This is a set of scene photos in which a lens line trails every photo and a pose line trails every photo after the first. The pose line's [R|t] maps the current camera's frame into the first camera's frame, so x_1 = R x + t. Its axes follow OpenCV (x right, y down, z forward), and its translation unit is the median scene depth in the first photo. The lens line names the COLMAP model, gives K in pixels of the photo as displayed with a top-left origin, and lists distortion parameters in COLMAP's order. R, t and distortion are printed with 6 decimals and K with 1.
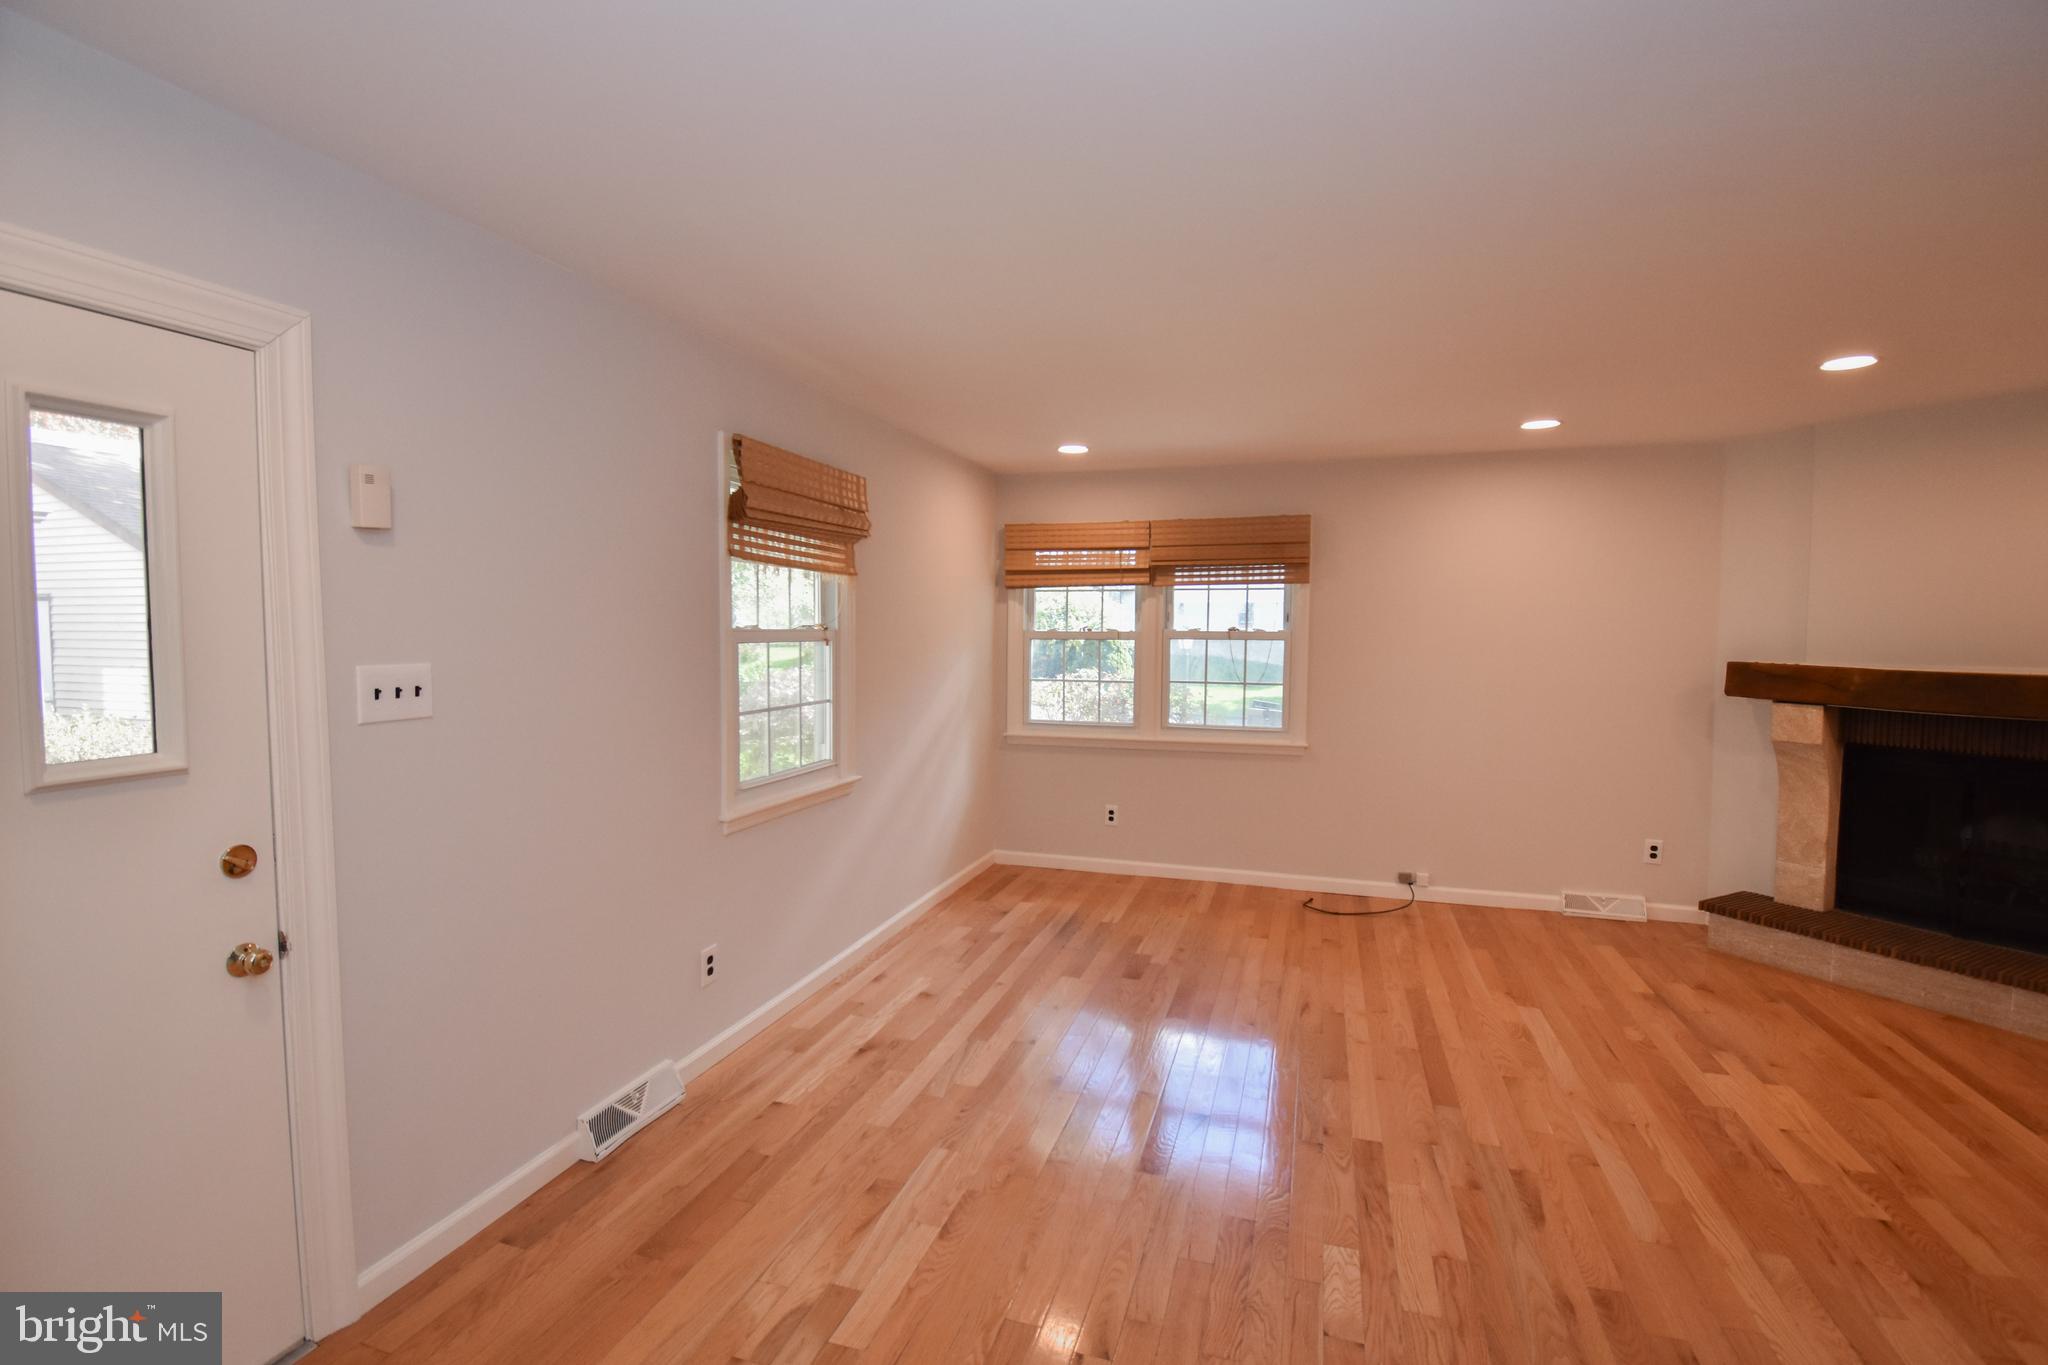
lens RADIAL K [[954.0, 0, 1024.6], [0, 954.0, 681.7], [0, 0, 1]] dist [-0.005461, -0.003896]
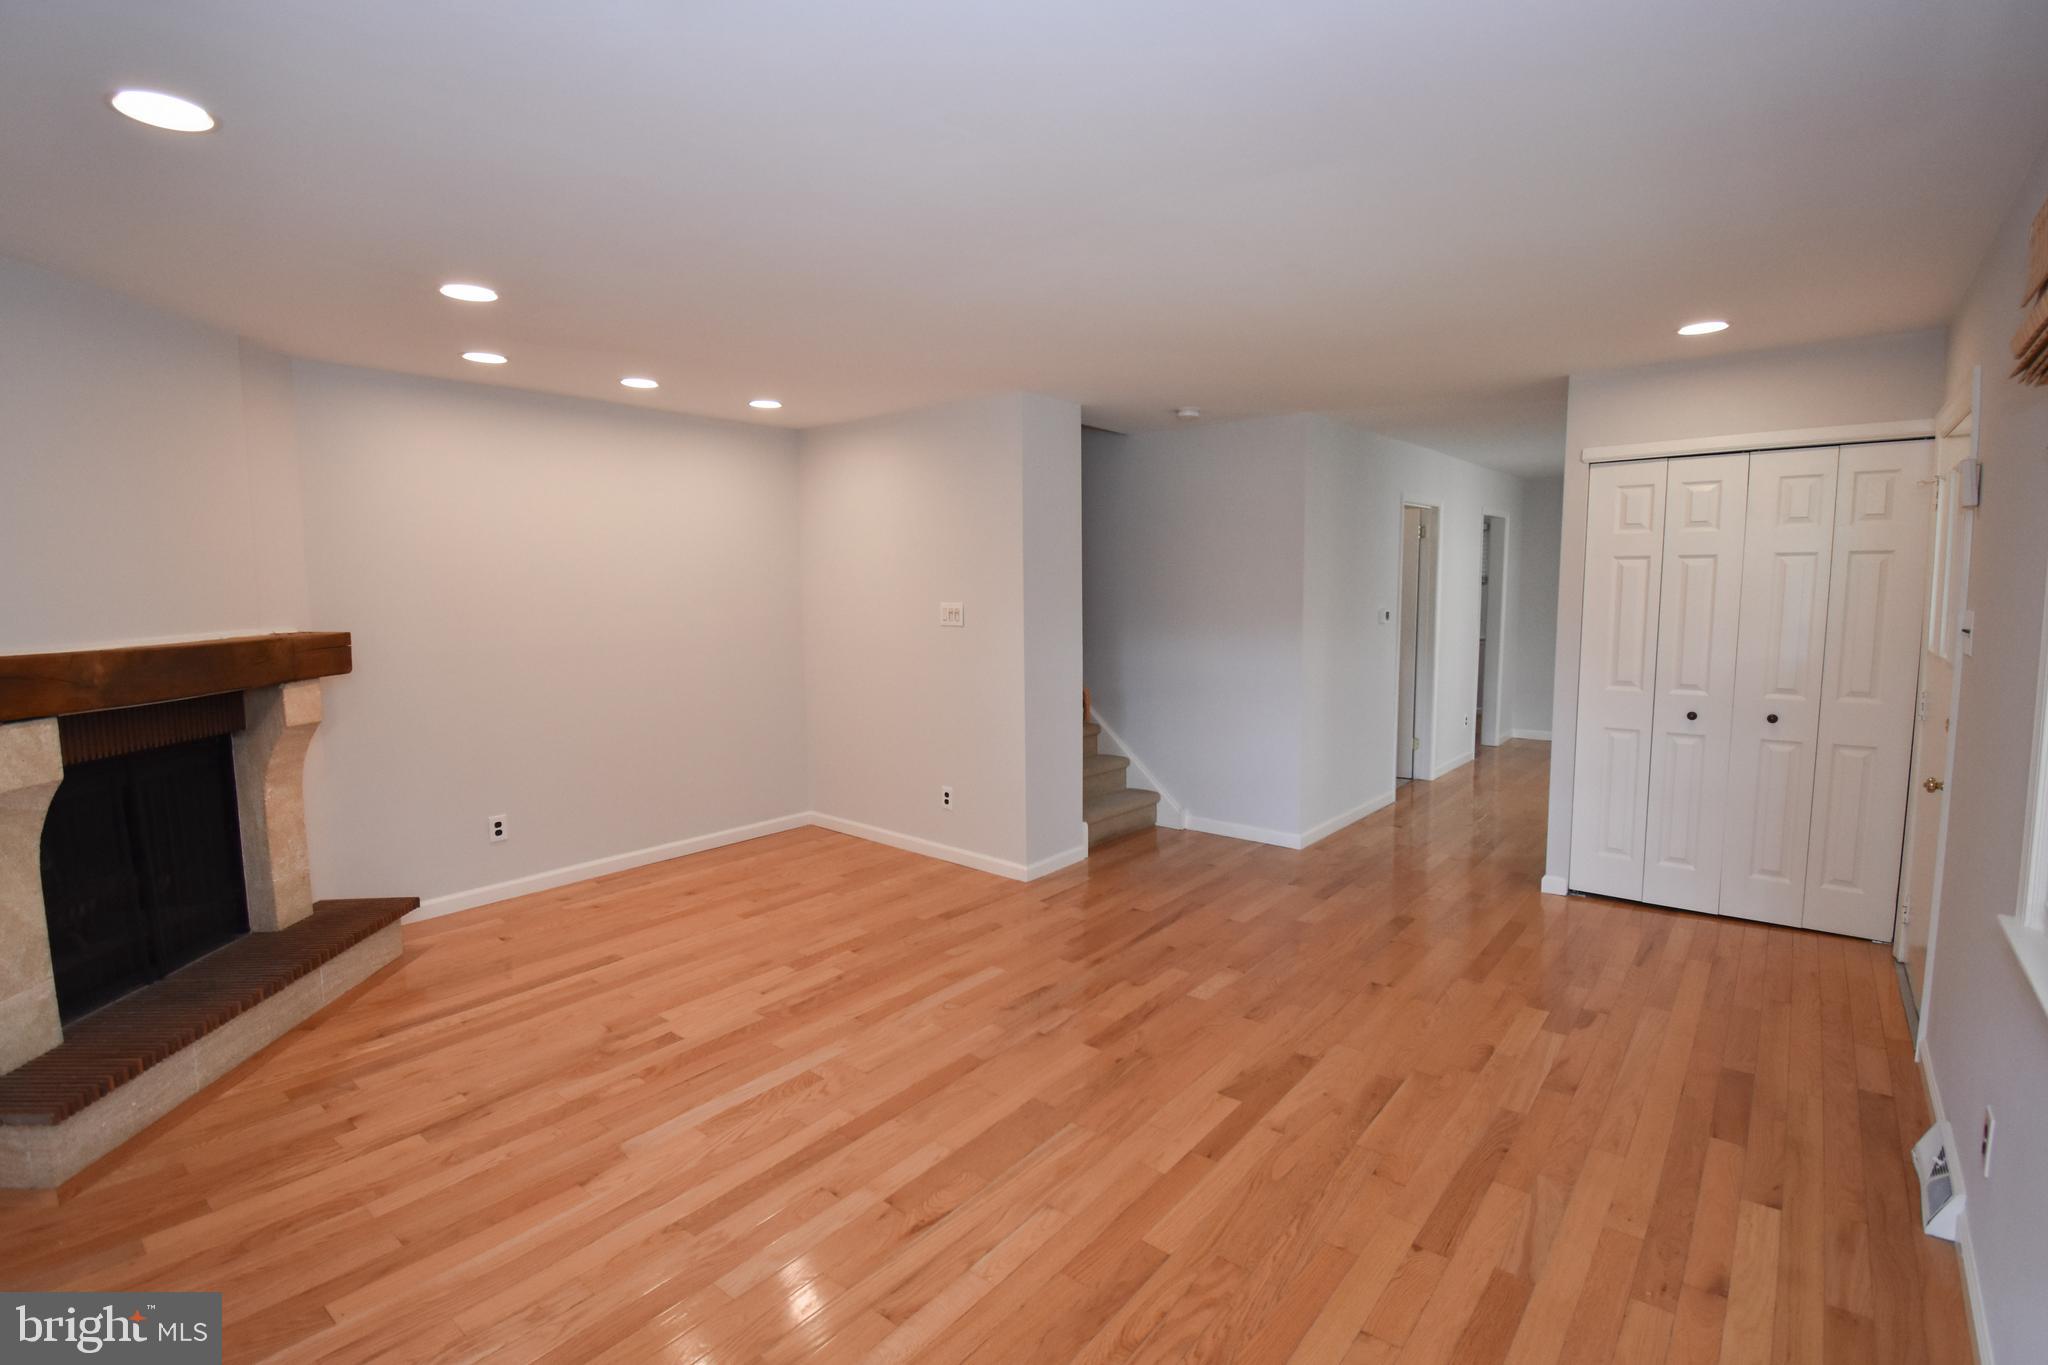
lens RADIAL K [[954.0, 0, 1031.9], [0, 954.0, 682.2], [0, 0, 1]] dist [-0.005461, -0.003896]
pose [[-0.931496, -0.032694, 0.362280, 0.032966], [0.025524, 0.987623, 0.154756, -0.102496], [-0.362856, 0.153401, -0.919132, 1.791350]]
